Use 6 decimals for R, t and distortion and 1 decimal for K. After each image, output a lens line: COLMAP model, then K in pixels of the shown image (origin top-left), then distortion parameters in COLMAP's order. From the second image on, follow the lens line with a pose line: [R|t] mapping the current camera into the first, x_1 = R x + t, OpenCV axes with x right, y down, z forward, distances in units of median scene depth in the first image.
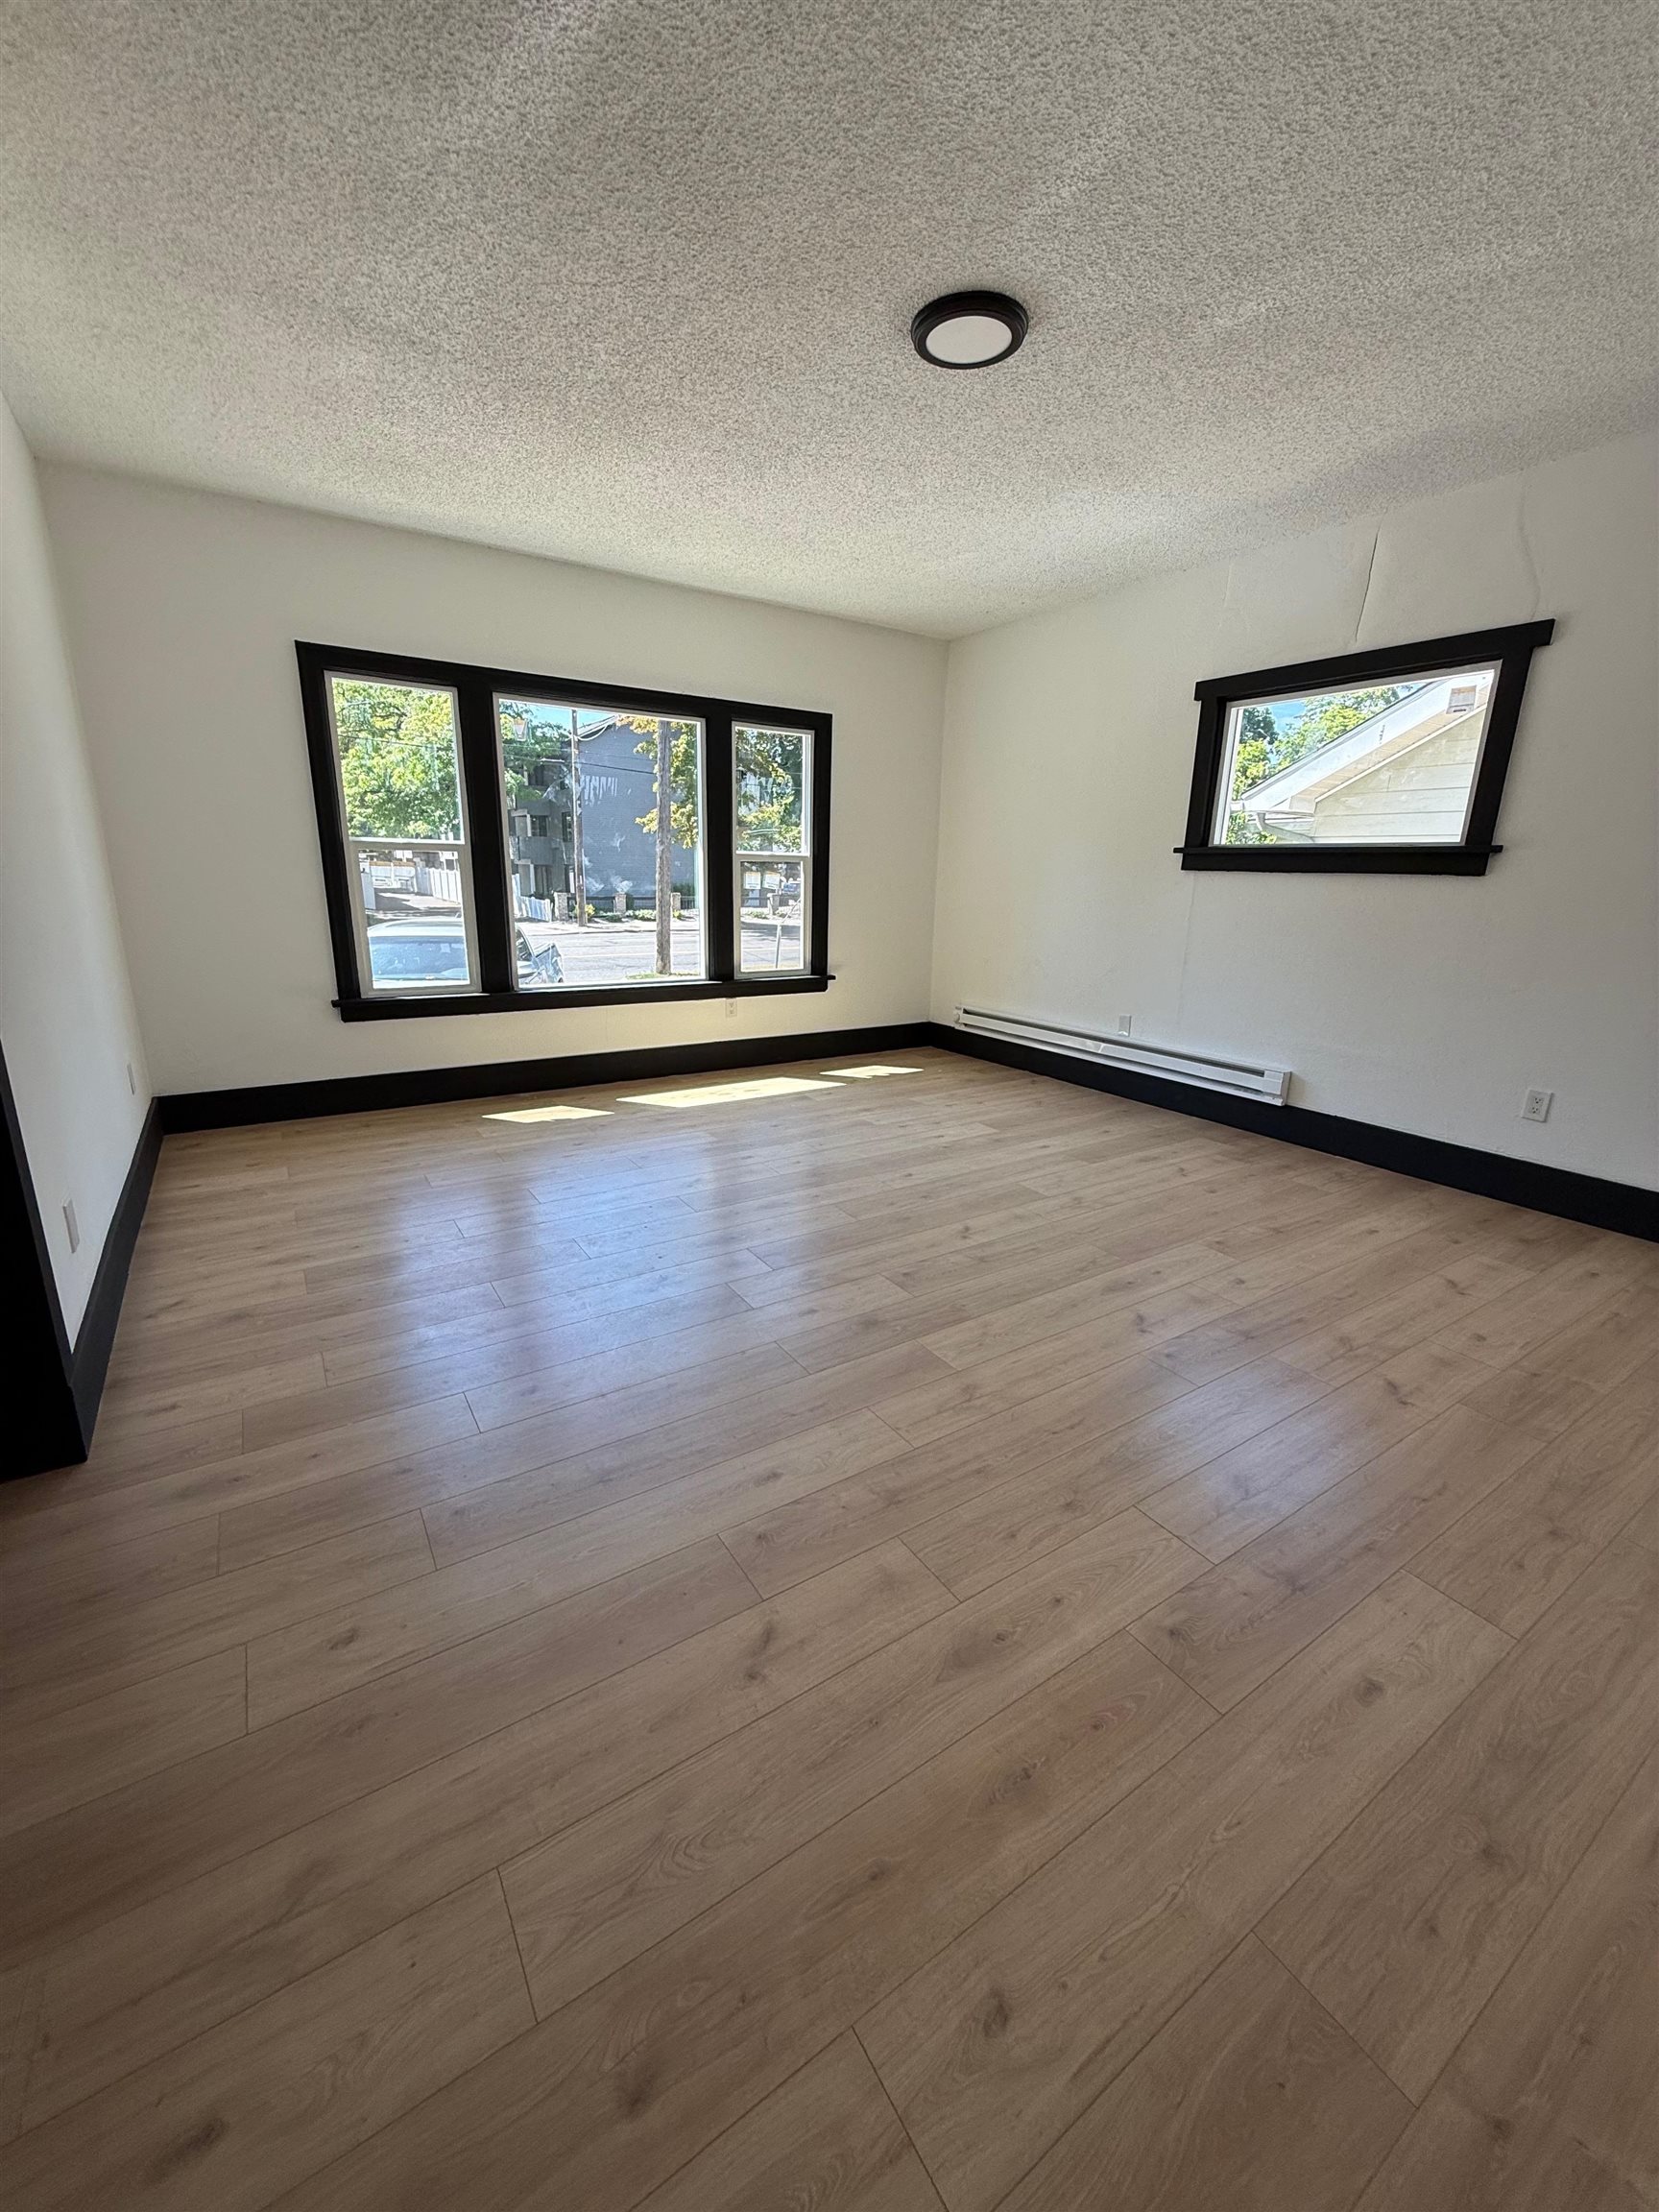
lens RADIAL K [[880.4, 0, 829.5], [0, 880.4, 1106.0], [0, 0, 1]] dist [0.000679, -0.000014]
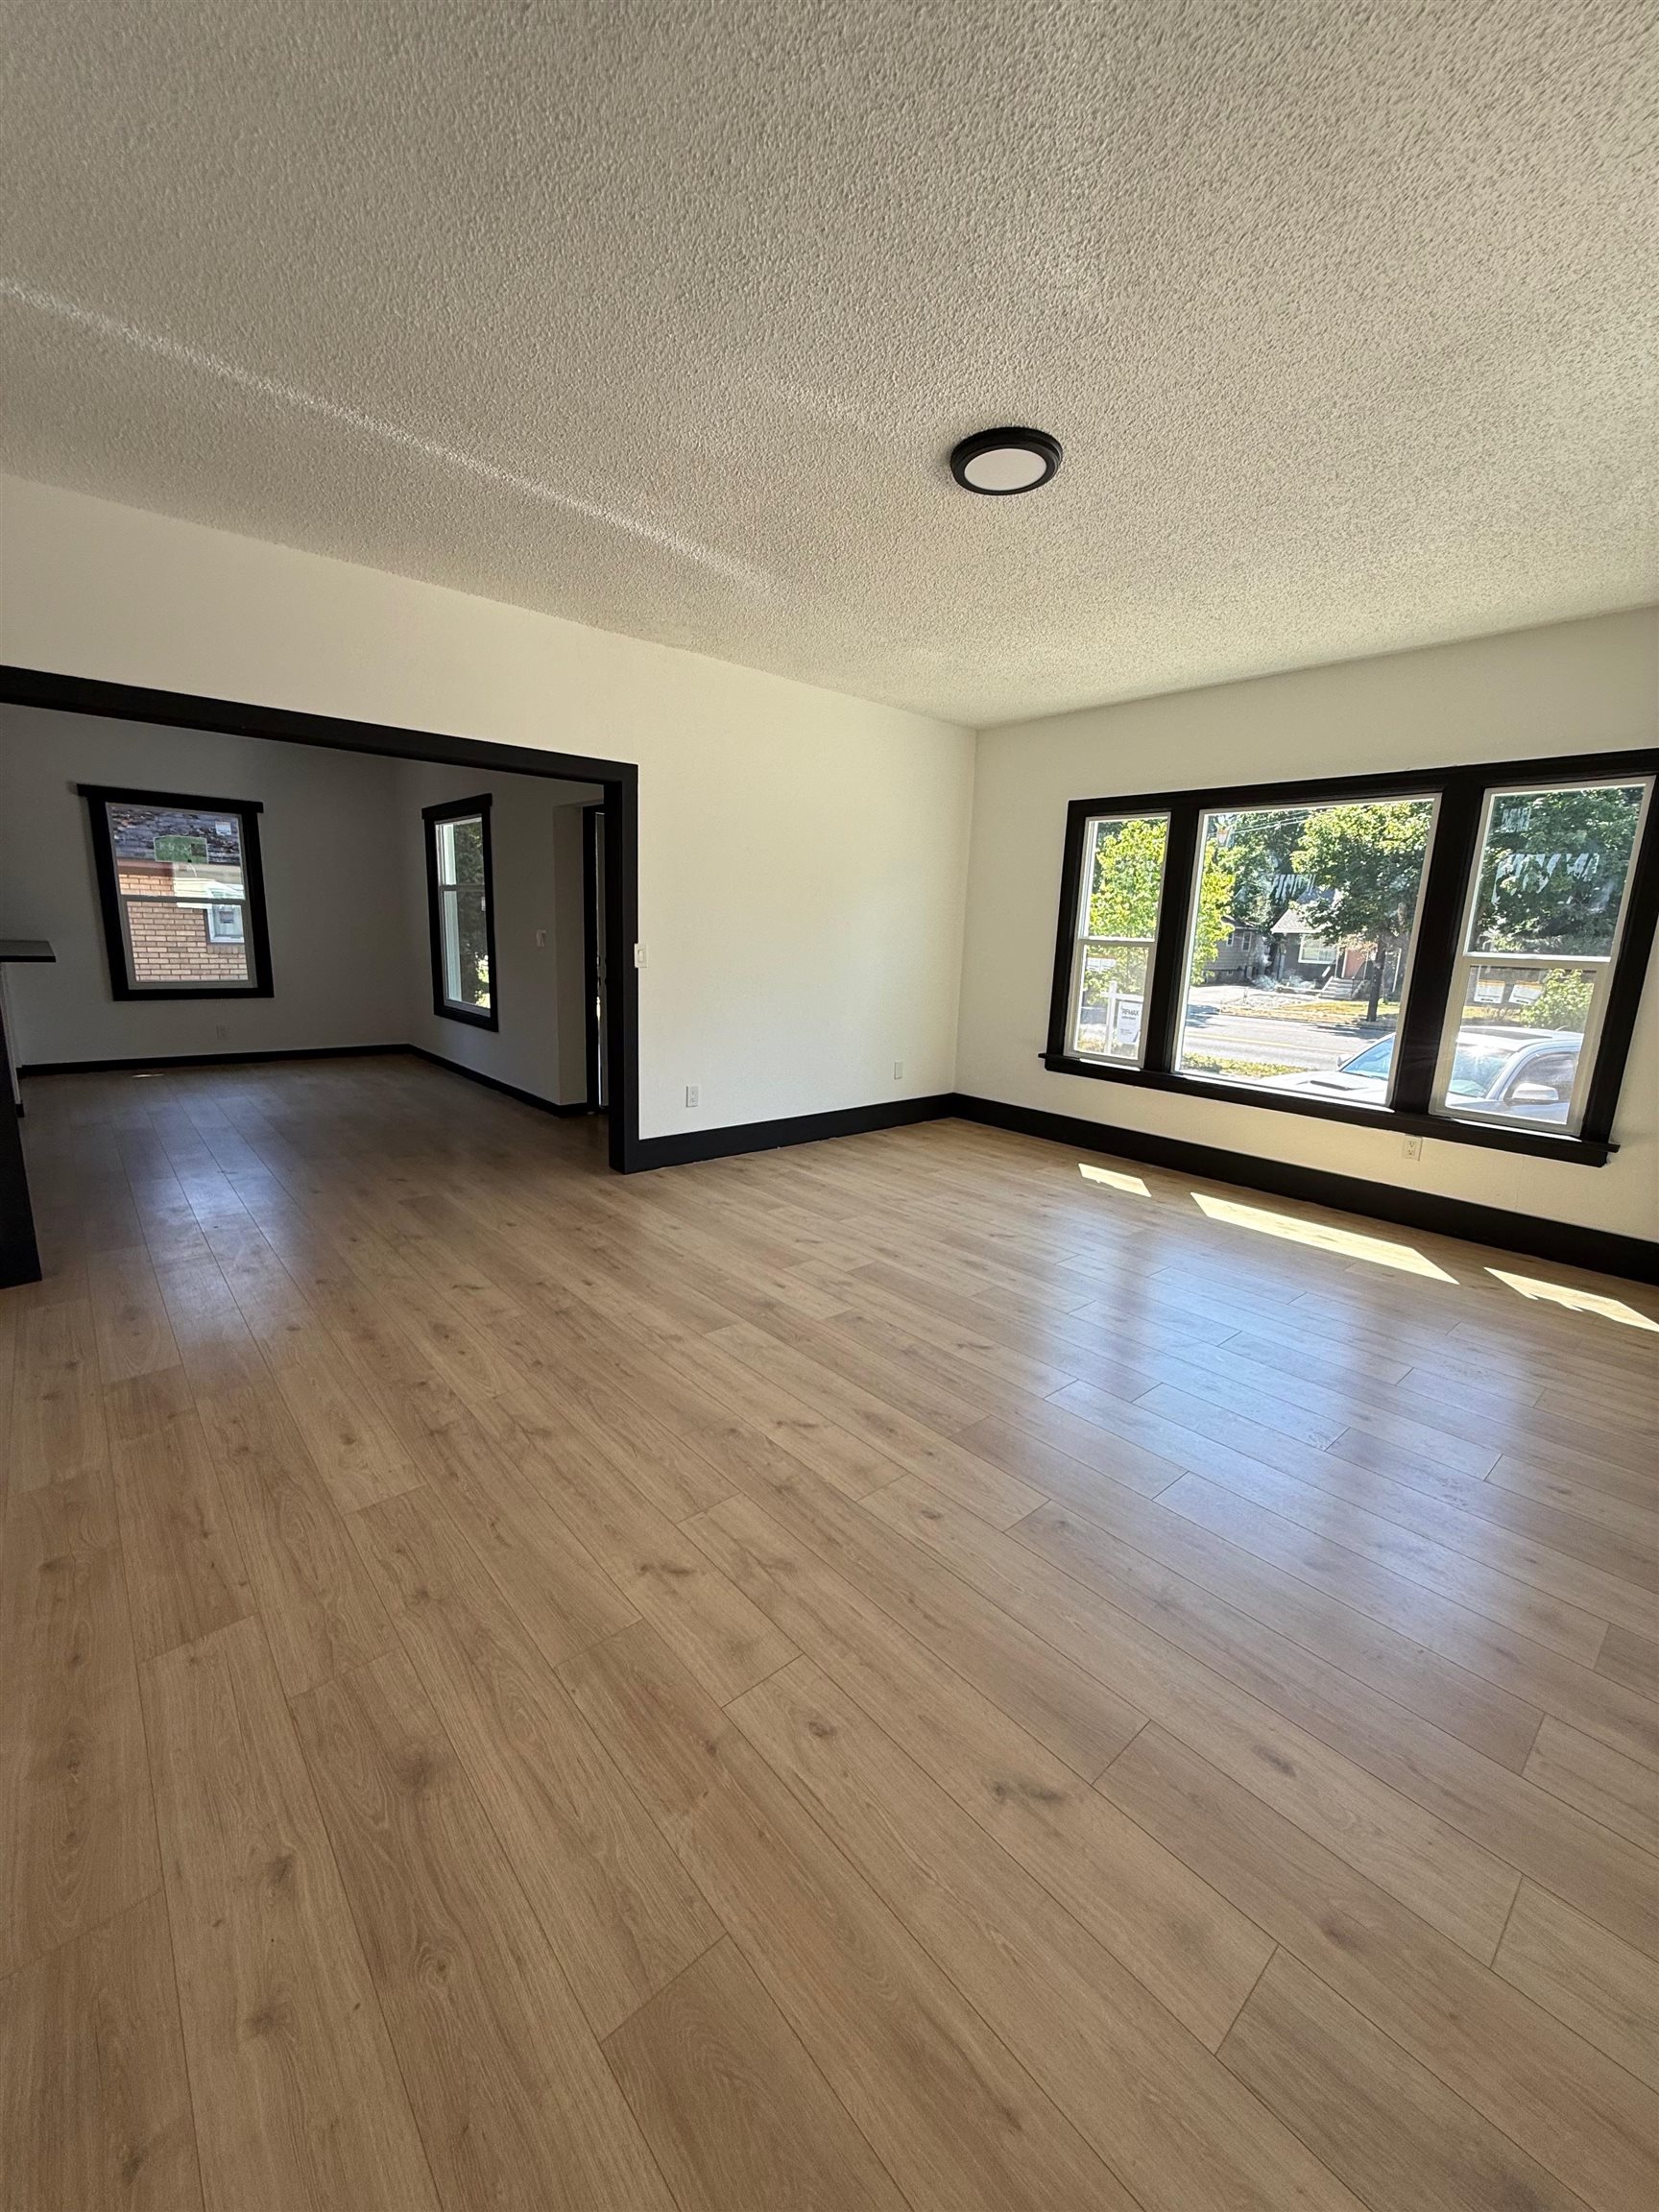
lens RADIAL K [[867.7, 0, 825.8], [0, 867.7, 1112.3], [0, 0, 1]] dist [0.002170, -0.000026]
pose [[0.142231, 0.192775, -0.970880, 1.037173], [-0.290377, 0.945823, 0.145261, -0.189707], [0.946283, 0.261260, 0.190503, 0.652260]]
